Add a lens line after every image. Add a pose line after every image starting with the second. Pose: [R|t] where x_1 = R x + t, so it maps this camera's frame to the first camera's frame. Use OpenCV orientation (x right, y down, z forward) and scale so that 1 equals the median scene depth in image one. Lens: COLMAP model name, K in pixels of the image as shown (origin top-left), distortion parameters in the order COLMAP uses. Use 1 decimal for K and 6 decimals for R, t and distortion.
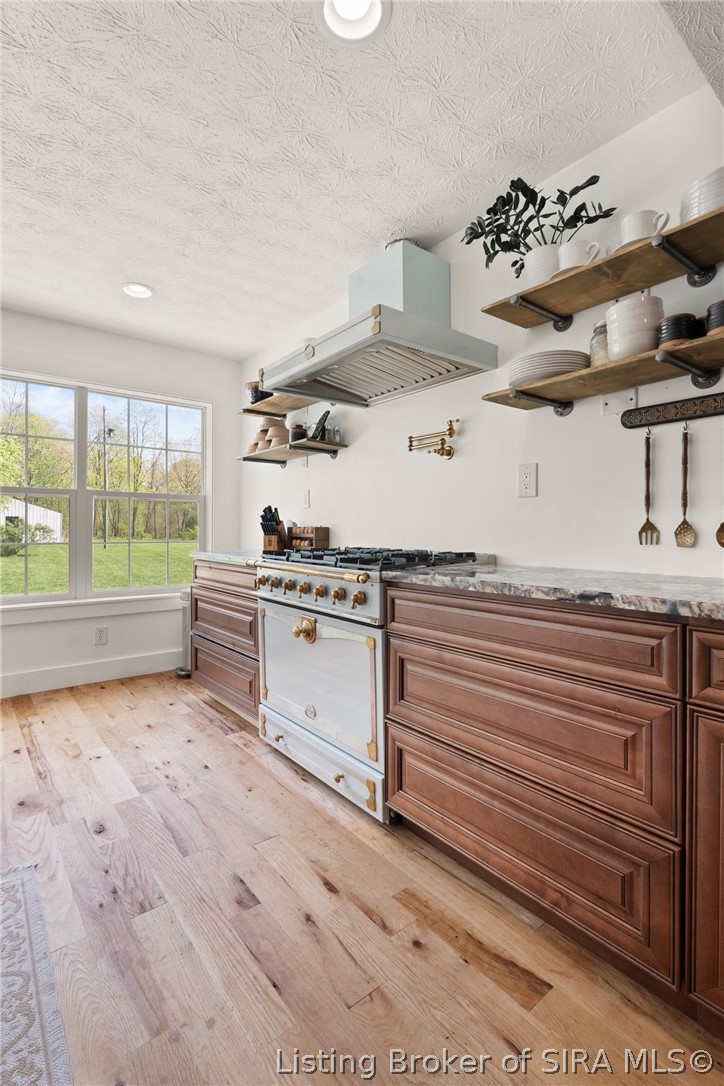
lens RADIAL K [[507.7, 0, 359.0], [0, 507.7, 528.6], [0, 0, 1]] dist [-0.004024, -0.000028]
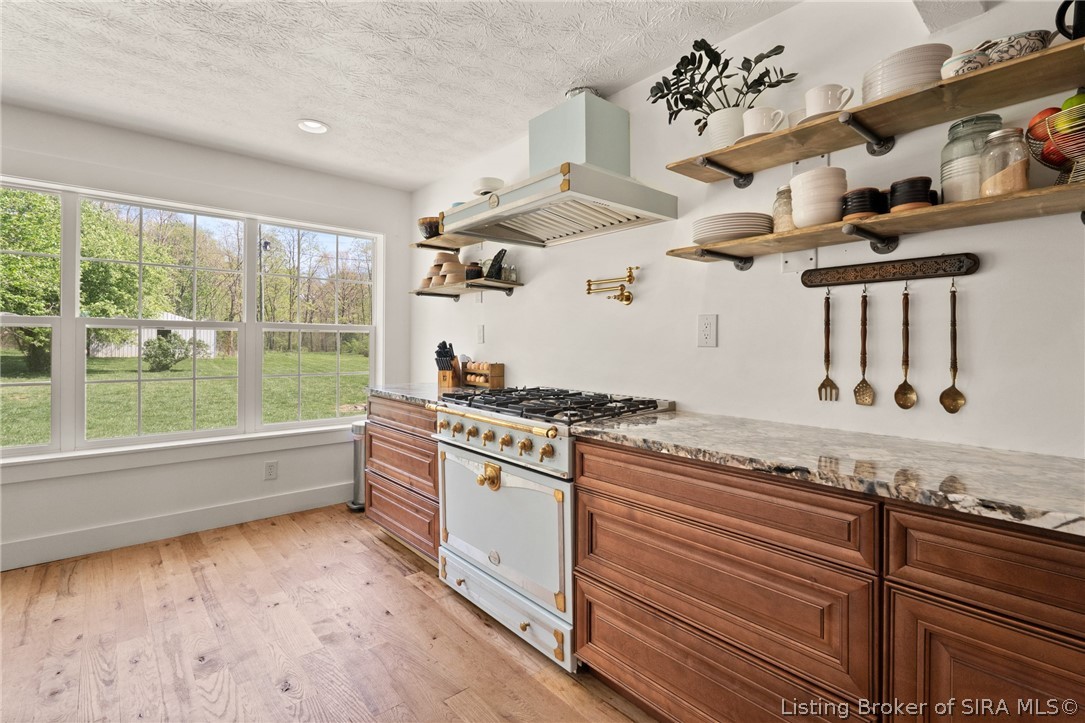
lens RADIAL K [[501.2, 0, 538.3], [0, 501.2, 341.5], [0, 0, 1]] dist [-0.003393, -0.000702]
pose [[0.999000, 0.001748, 0.044685, -0.061274], [-0.001768, 0.999998, 0.000411, -0.080141], [-0.044684, -0.000490, 0.999001, 0.001929]]
